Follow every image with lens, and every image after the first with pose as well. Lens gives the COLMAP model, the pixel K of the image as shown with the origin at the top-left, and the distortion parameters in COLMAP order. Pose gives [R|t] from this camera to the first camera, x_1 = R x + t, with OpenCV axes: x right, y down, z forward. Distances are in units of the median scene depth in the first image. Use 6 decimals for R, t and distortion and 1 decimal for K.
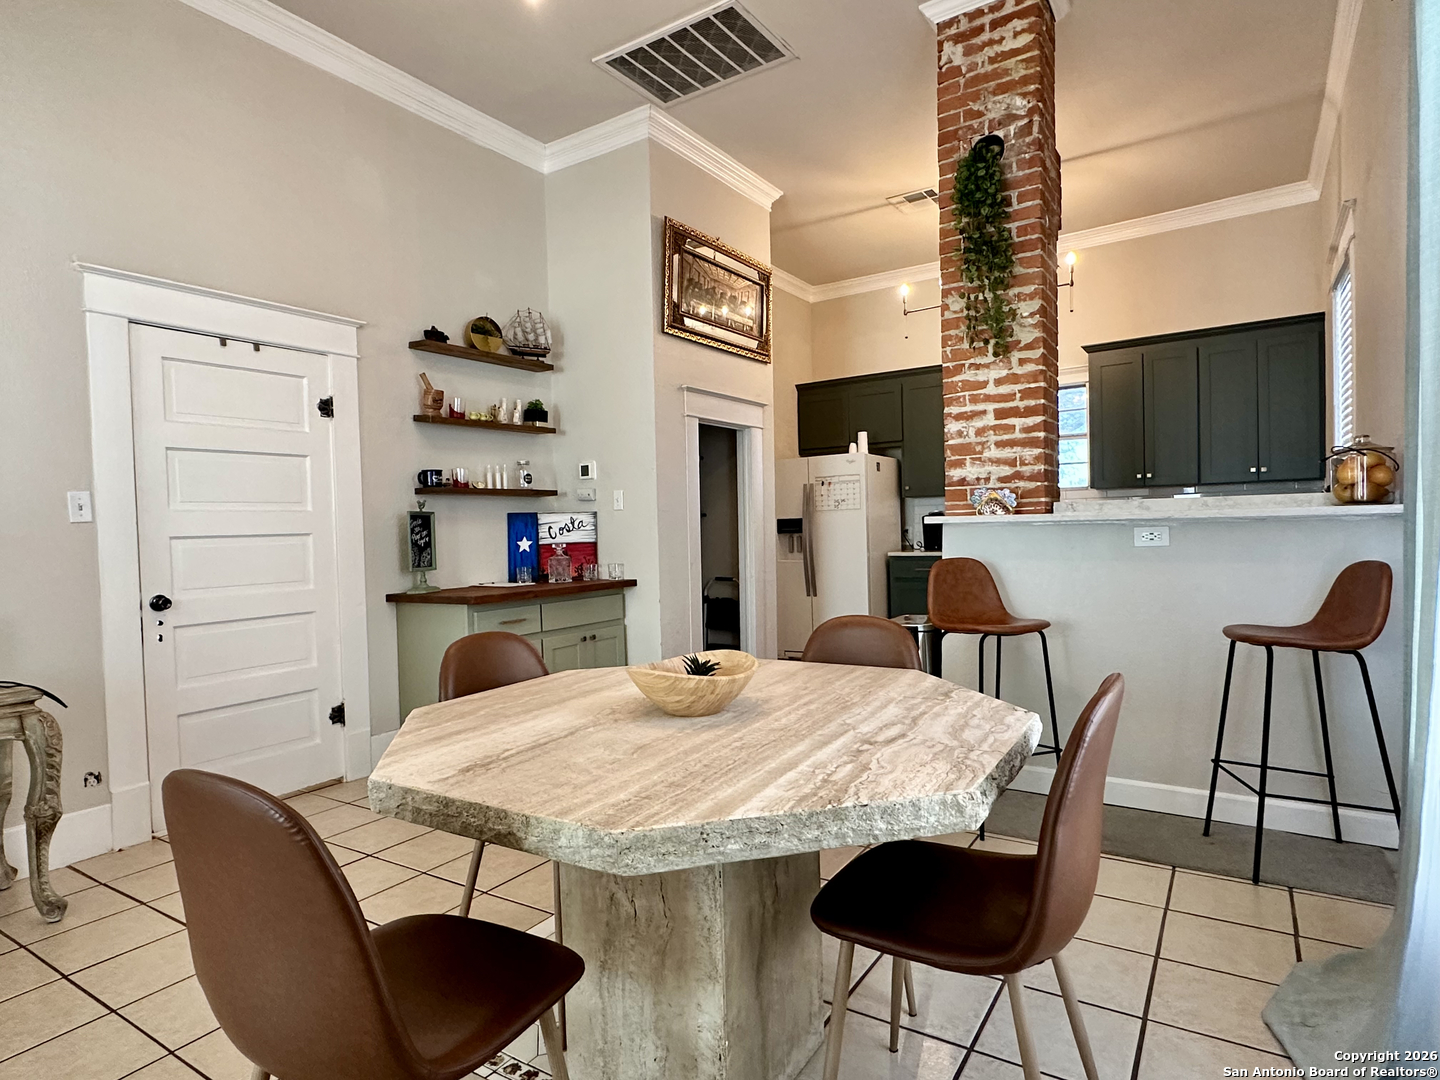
lens RADIAL K [[819.7, 0, 723.9], [0, 819.7, 543.6], [0, 0, 1]] dist [0.001781, -0.000584]
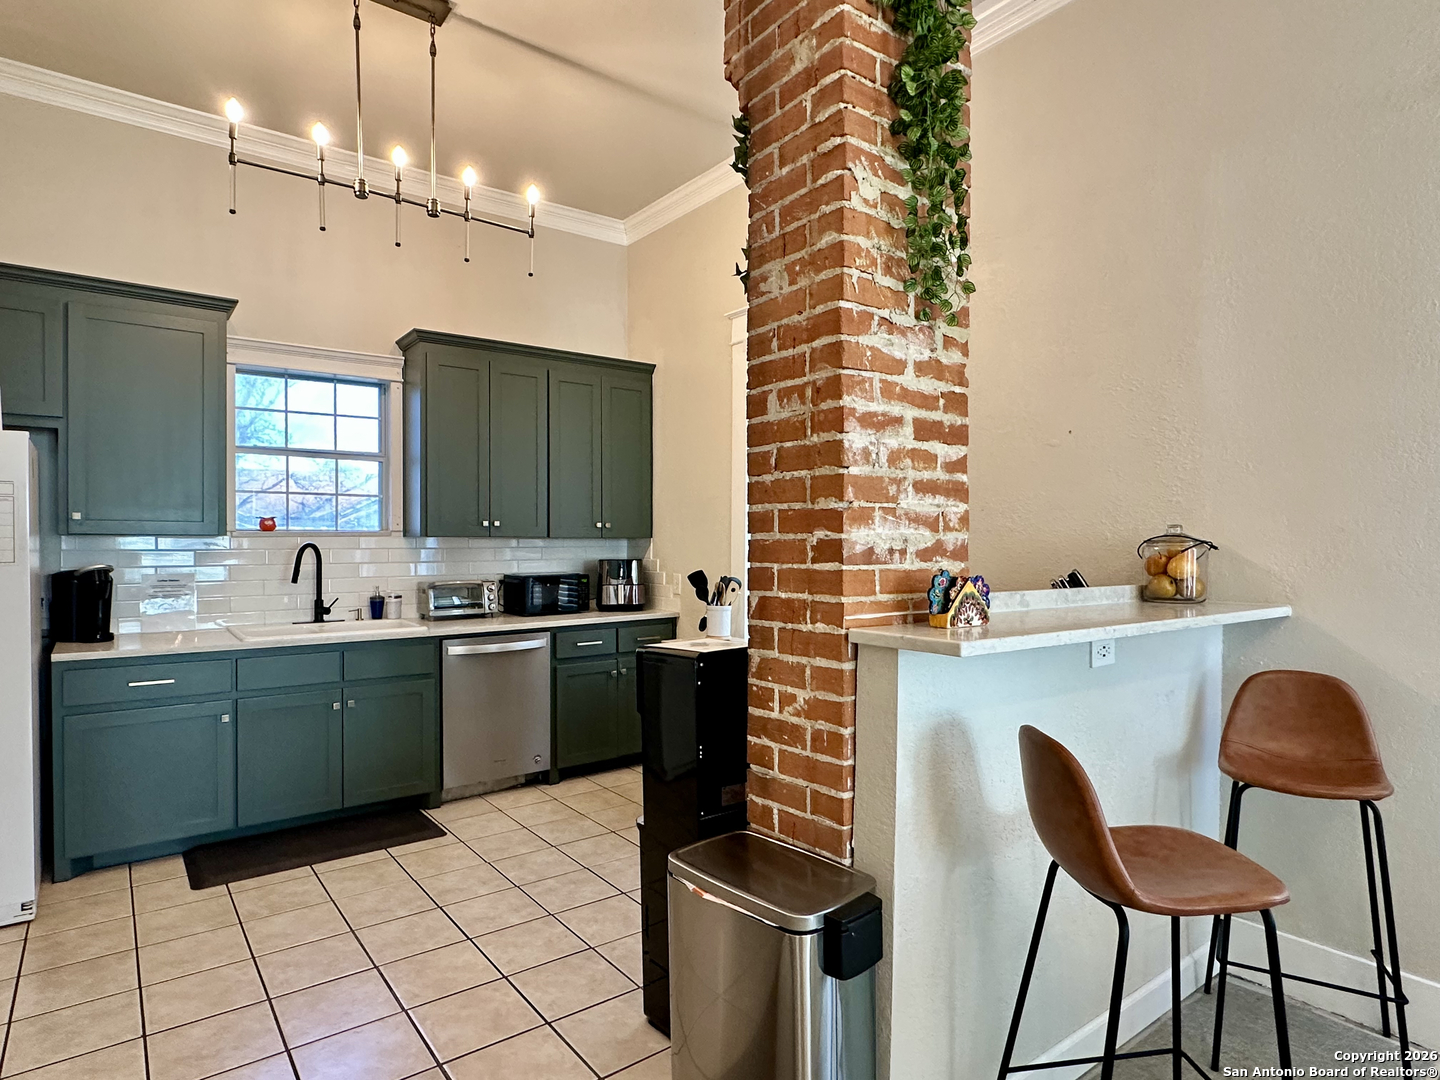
lens RADIAL K [[819.7, 0, 722.1], [0, 819.7, 547.7], [0, 0, 1]] dist [0.001781, -0.000584]
pose [[0.325761, 0.020753, 0.945224, -0.199025], [0.005733, 0.999697, -0.023925, -0.070232], [-0.945435, 0.013213, 0.325544, 0.944383]]
